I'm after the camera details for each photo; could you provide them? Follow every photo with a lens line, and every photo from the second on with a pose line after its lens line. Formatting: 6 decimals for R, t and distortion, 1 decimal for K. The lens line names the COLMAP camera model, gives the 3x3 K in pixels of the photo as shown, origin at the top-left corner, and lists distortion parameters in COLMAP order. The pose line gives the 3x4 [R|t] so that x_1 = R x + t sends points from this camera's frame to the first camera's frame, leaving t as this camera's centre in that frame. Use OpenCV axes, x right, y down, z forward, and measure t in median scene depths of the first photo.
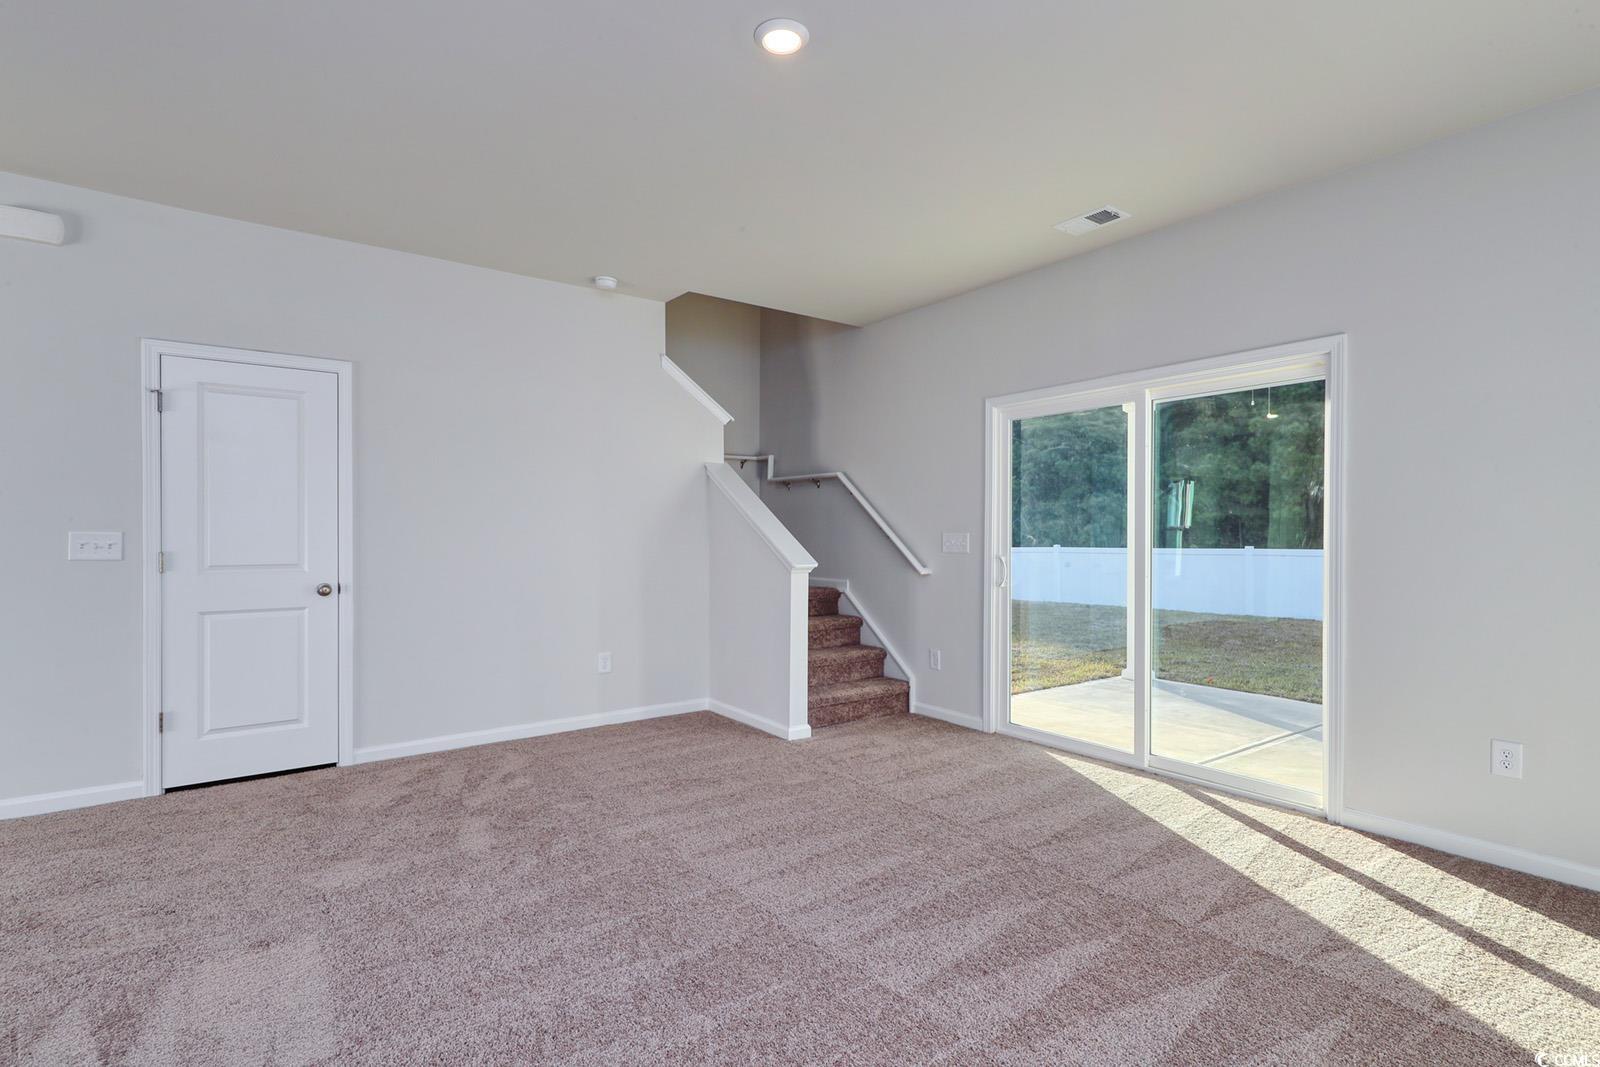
lens RADIAL K [[778.3, 0, 802.8], [0, 778.3, 539.5], [0, 0, 1]] dist [-0.001982, 0.001448]
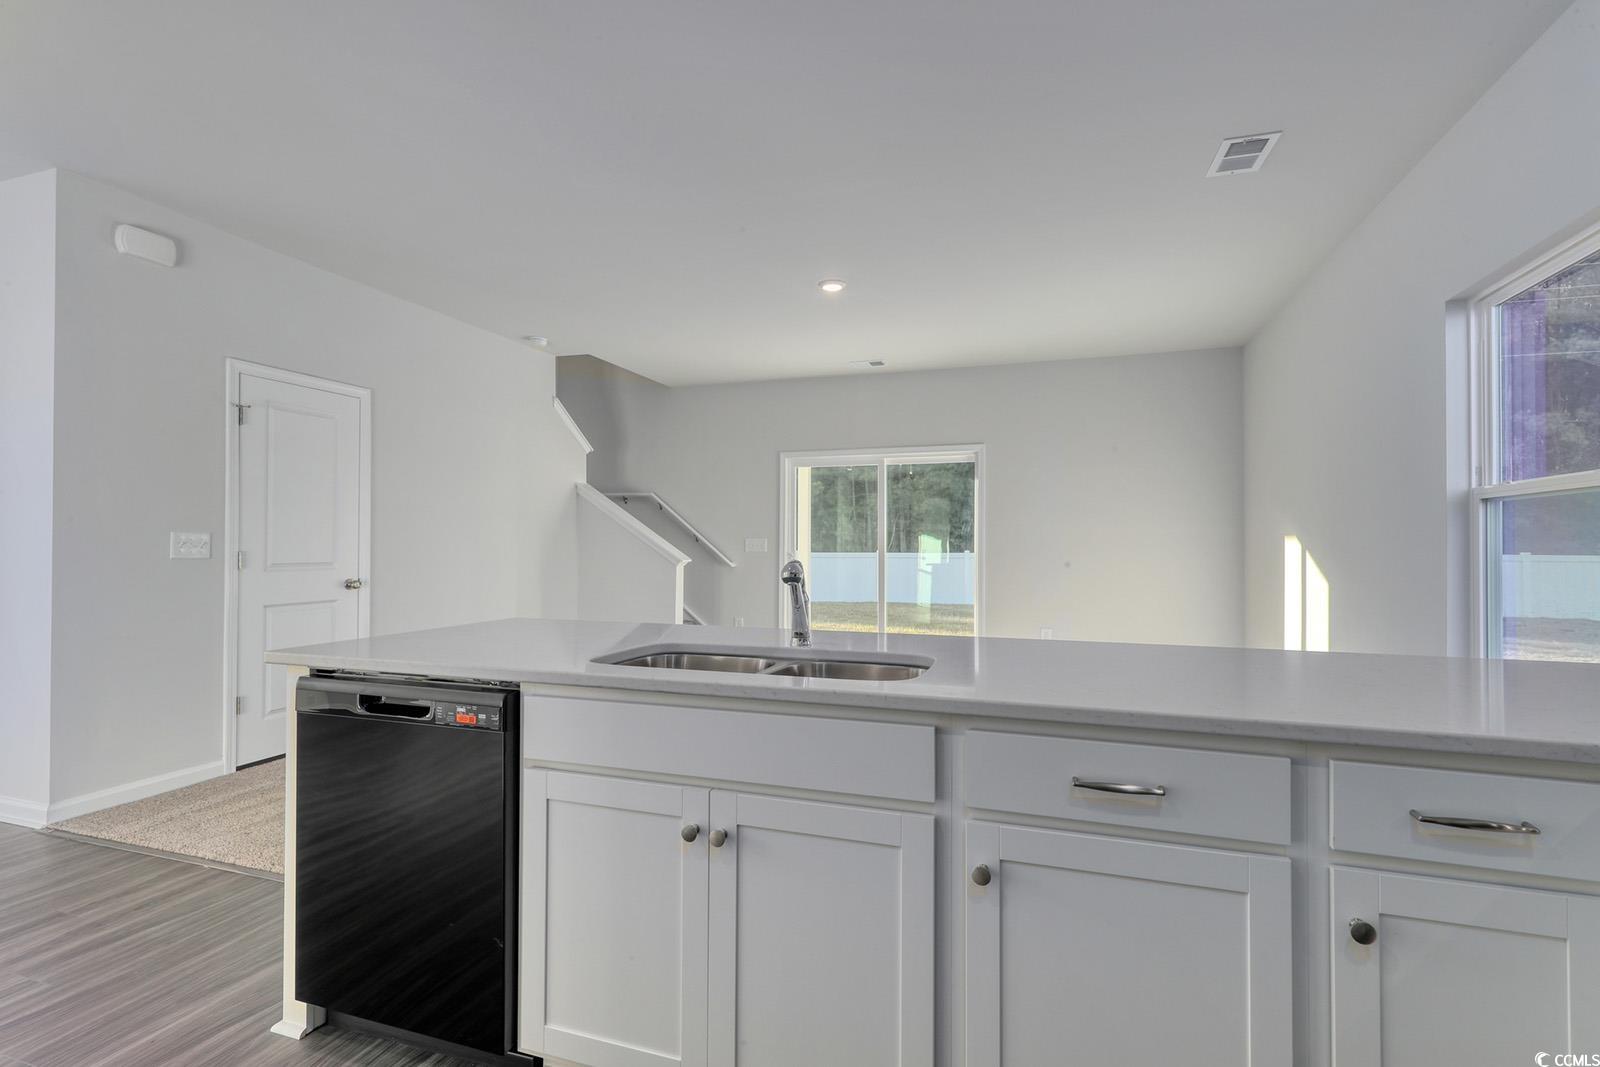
lens RADIAL K [[778.3, 0, 823.0], [0, 778.3, 535.5], [0, 0, 1]] dist [-0.001982, 0.001448]
pose [[0.802786, 0.008051, 0.596212, -0.737466], [0.003362, 0.999832, -0.018027, 0.014852], [-0.596257, 0.016476, 0.802624, -0.342560]]
